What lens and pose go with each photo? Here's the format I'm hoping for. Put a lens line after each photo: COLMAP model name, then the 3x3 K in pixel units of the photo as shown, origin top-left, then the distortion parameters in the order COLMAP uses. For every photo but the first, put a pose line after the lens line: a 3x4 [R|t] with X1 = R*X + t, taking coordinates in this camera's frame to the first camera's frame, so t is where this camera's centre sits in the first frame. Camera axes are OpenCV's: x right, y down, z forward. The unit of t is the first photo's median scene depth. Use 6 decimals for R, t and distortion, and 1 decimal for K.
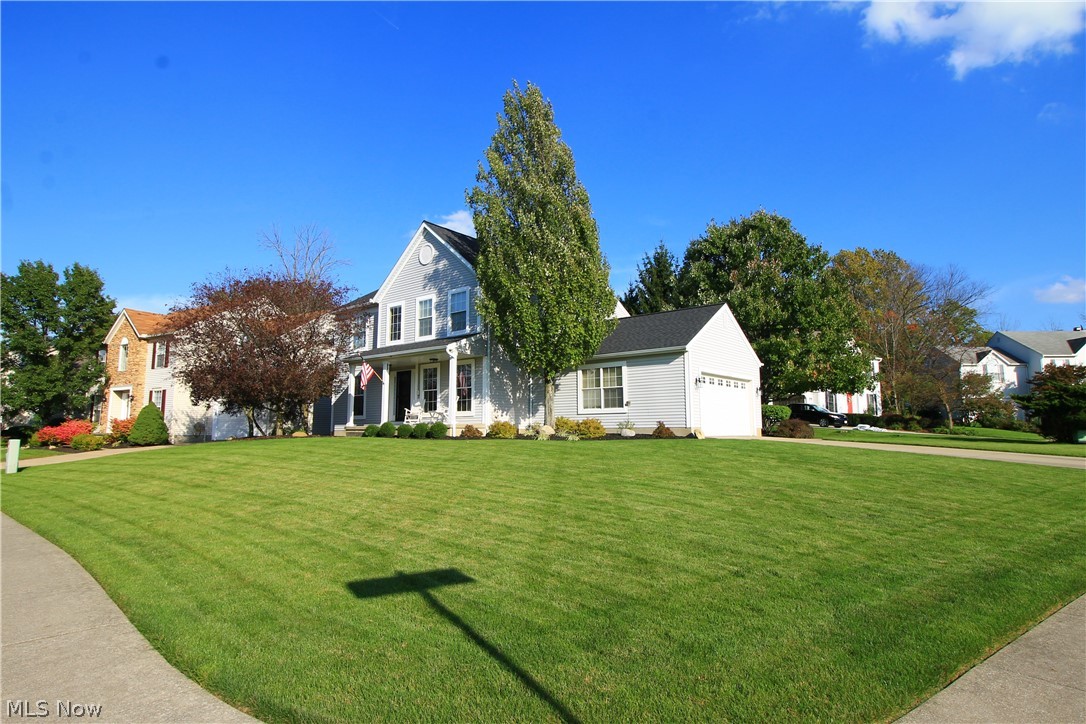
lens RADIAL K [[523.1, 0, 543.0], [0, 523.1, 362.0], [0, 0, 1]] dist [-0.015573, -0.000025]
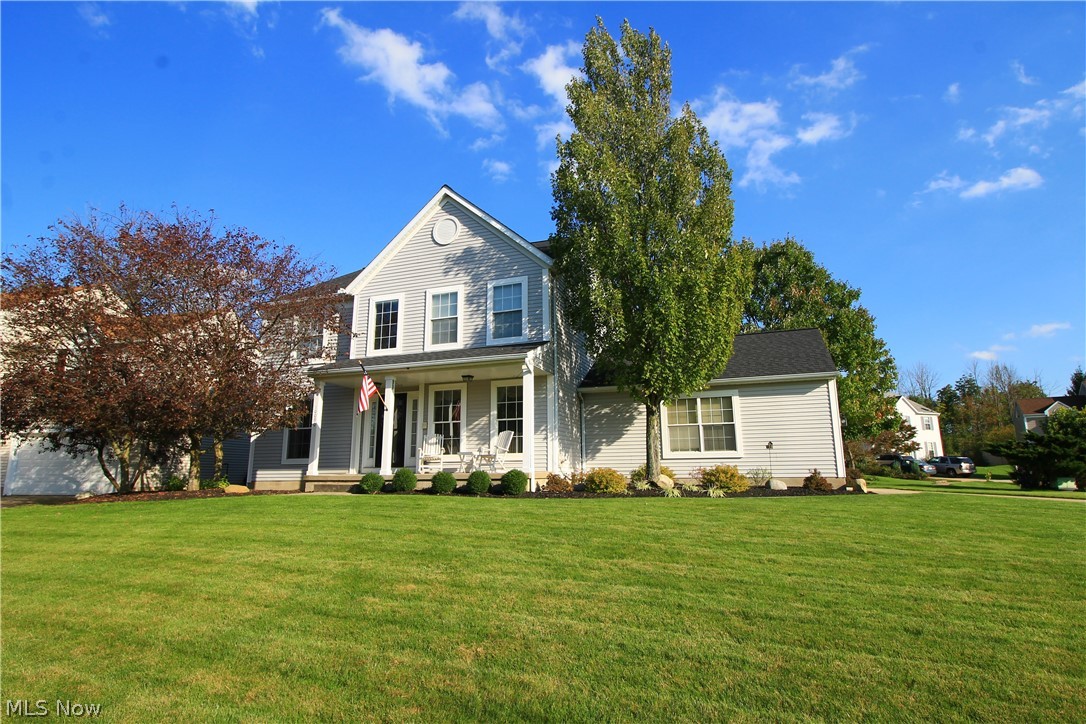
lens RADIAL K [[523.1, 0, 543.0], [0, 523.1, 362.0], [0, 0, 1]] dist [-0.015573, -0.000025]
pose [[0.959298, 0.059647, 0.276026, -0.293936], [-0.036182, 0.995344, -0.089339, 0.032588], [-0.280070, 0.075715, 0.956989, 0.304044]]
